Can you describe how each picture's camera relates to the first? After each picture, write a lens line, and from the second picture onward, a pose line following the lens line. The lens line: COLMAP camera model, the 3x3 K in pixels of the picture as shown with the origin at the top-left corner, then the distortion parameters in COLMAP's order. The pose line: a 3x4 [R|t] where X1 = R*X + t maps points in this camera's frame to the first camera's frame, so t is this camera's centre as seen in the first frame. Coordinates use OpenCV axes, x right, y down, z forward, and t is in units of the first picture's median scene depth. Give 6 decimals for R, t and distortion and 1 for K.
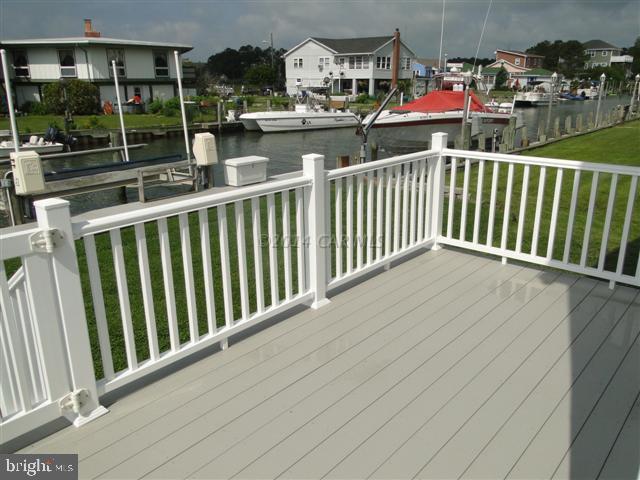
lens RADIAL K [[531.9, 0, 324.3], [0, 531.9, 244.9], [0, 0, 1]] dist [0.009228, -0.008047]
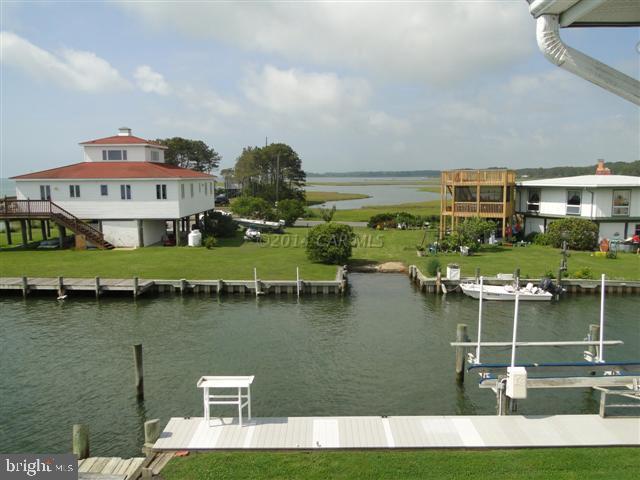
lens RADIAL K [[531.9, 0, 323.2], [0, 531.9, 244.2], [0, 0, 1]] dist [0.009228, -0.008047]
pose [[0.643602, 0.096541, -0.759248, 0.034459], [-0.224764, 0.972112, -0.066921, -0.067098], [0.731613, 0.213722, 0.647352, -0.084697]]
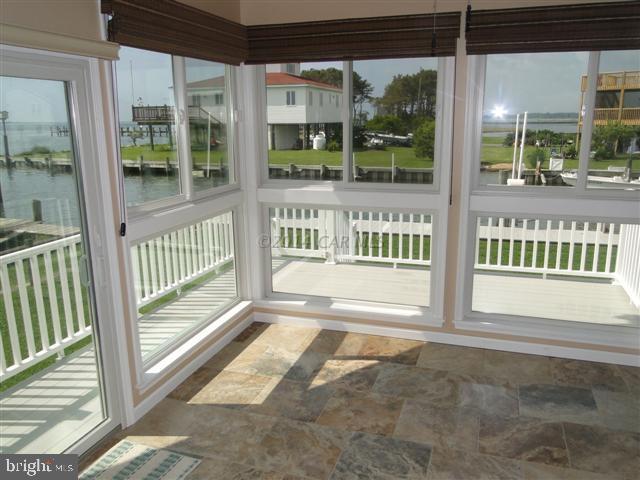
lens RADIAL K [[531.9, 0, 321.1], [0, 531.9, 239.0], [0, 0, 1]] dist [0.009228, -0.008047]
pose [[0.383449, 0.202415, -0.901108, 0.140522], [-0.270098, 0.957608, 0.100171, -0.004233], [0.883184, 0.204977, 0.421866, -0.015629]]
